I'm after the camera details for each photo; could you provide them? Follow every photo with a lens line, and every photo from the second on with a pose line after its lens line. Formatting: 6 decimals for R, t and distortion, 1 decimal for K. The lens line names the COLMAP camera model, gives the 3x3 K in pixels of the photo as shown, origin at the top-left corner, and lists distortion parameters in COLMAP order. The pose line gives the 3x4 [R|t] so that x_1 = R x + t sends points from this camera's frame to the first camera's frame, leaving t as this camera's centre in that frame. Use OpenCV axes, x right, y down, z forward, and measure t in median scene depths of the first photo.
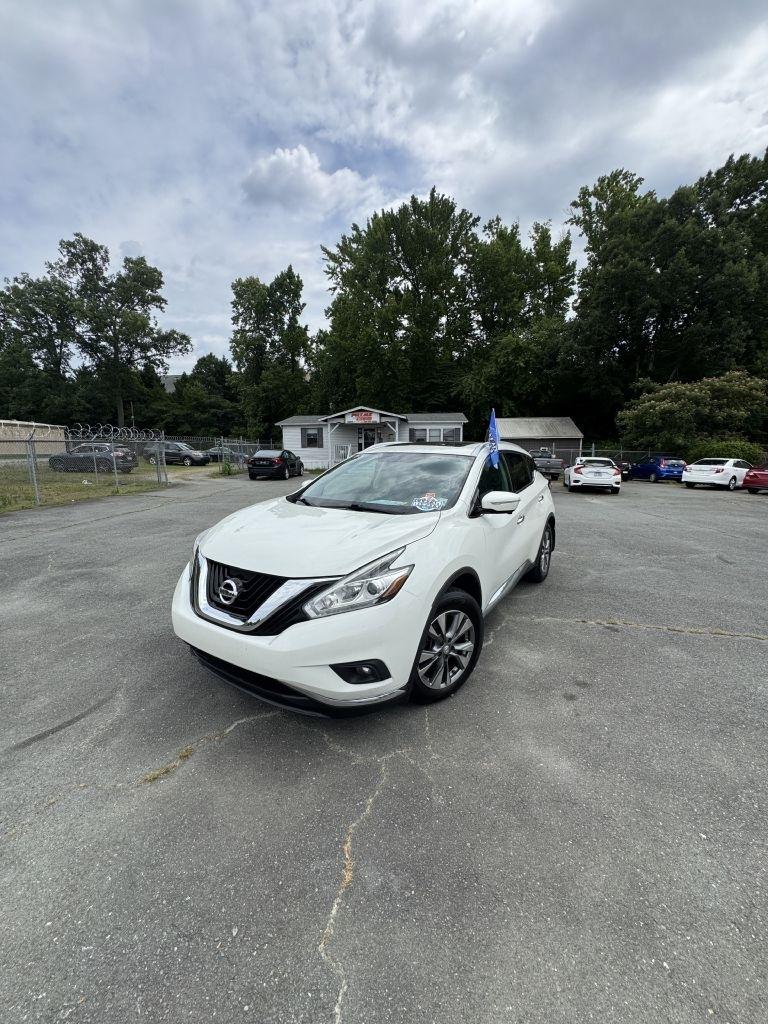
lens RADIAL K [[411.7, 0, 383.5], [0, 411.7, 509.6], [0, 0, 1]] dist [0.000795, 0.000294]
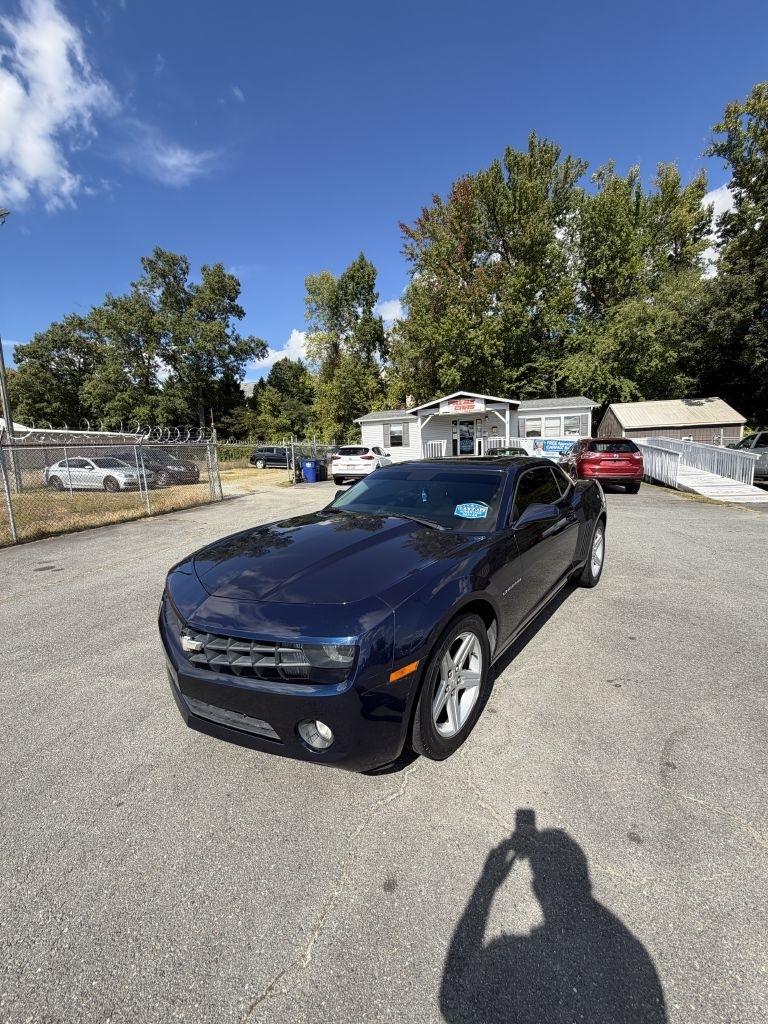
lens RADIAL K [[408.7, 0, 384.3], [0, 408.7, 508.1], [0, 0, 1]] dist [-0.000827, 0.000015]
pose [[0.985330, -0.011404, -0.170280, -0.036601], [0.010472, 0.999925, -0.006369, -0.013916], [0.170339, 0.004492, 0.985375, 0.114095]]
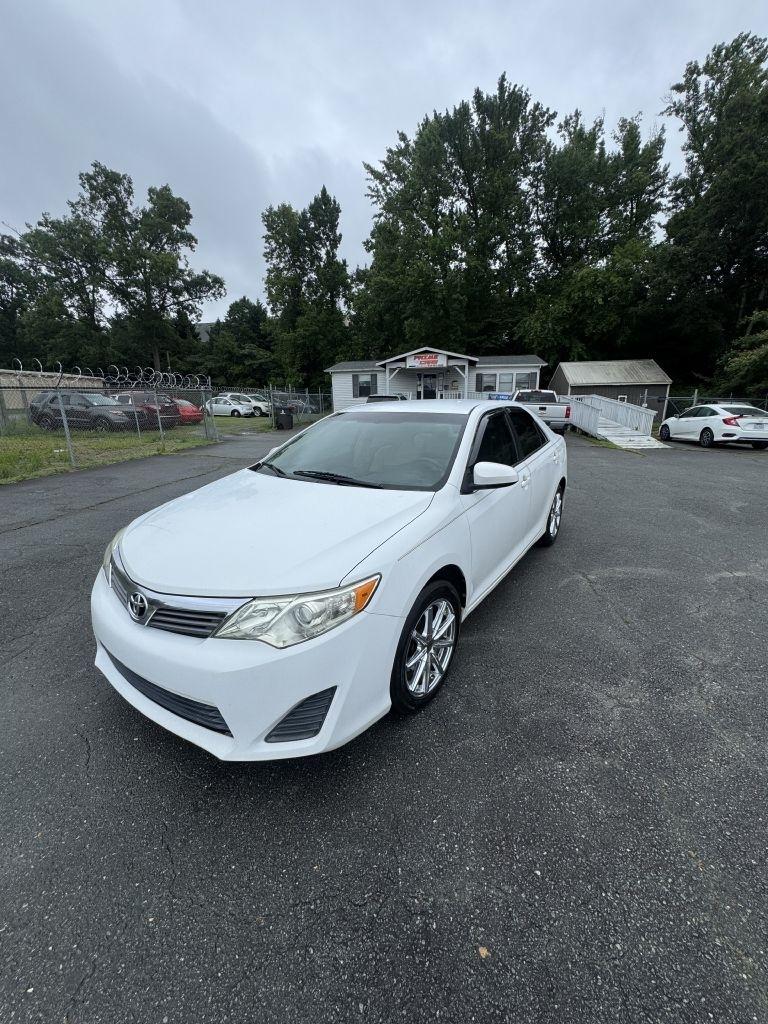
lens RADIAL K [[408.4, 0, 383.2], [0, 408.4, 509.9], [0, 0, 1]] dist [-0.000889, 0.000608]
pose [[0.997282, 0.010821, -0.072883, -0.041807], [-0.002388, 0.993383, 0.114824, -0.006434], [0.073643, -0.114338, 0.990709, 0.062120]]
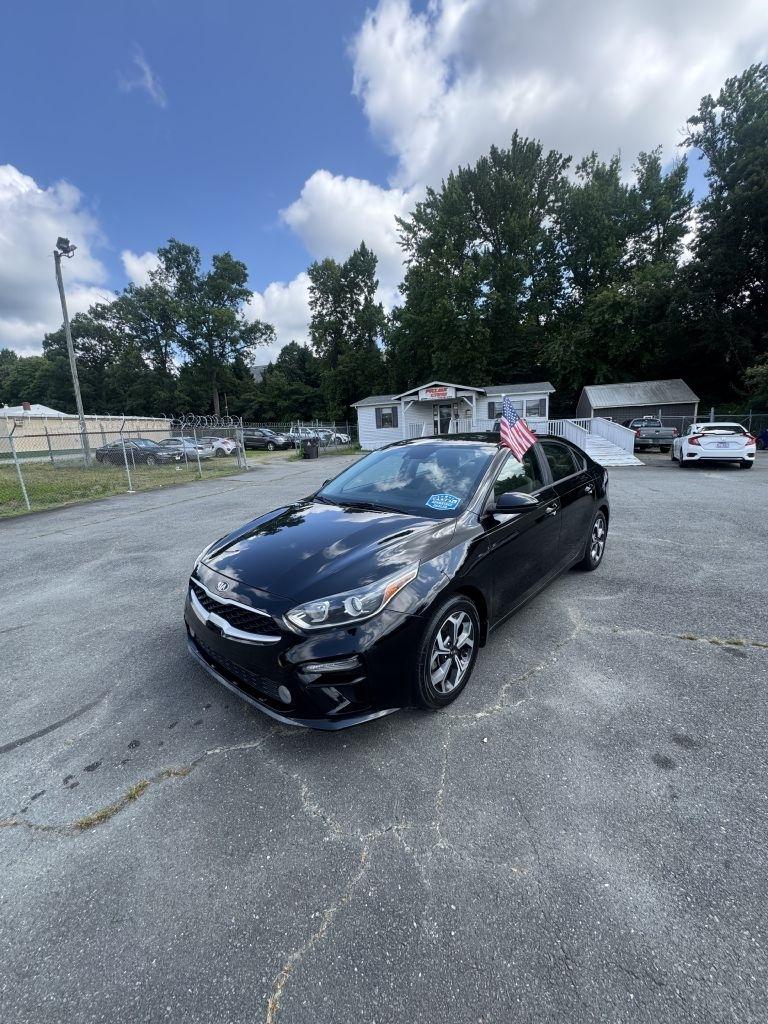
lens RADIAL K [[411.7, 0, 383.5], [0, 411.7, 509.6], [0, 0, 1]] dist [0.000795, 0.000294]
pose [[0.980085, -0.006330, -0.198477, 0.008694], [0.015669, 0.998841, 0.045520, 0.000049], [0.197959, -0.047724, 0.979048, 0.016550]]
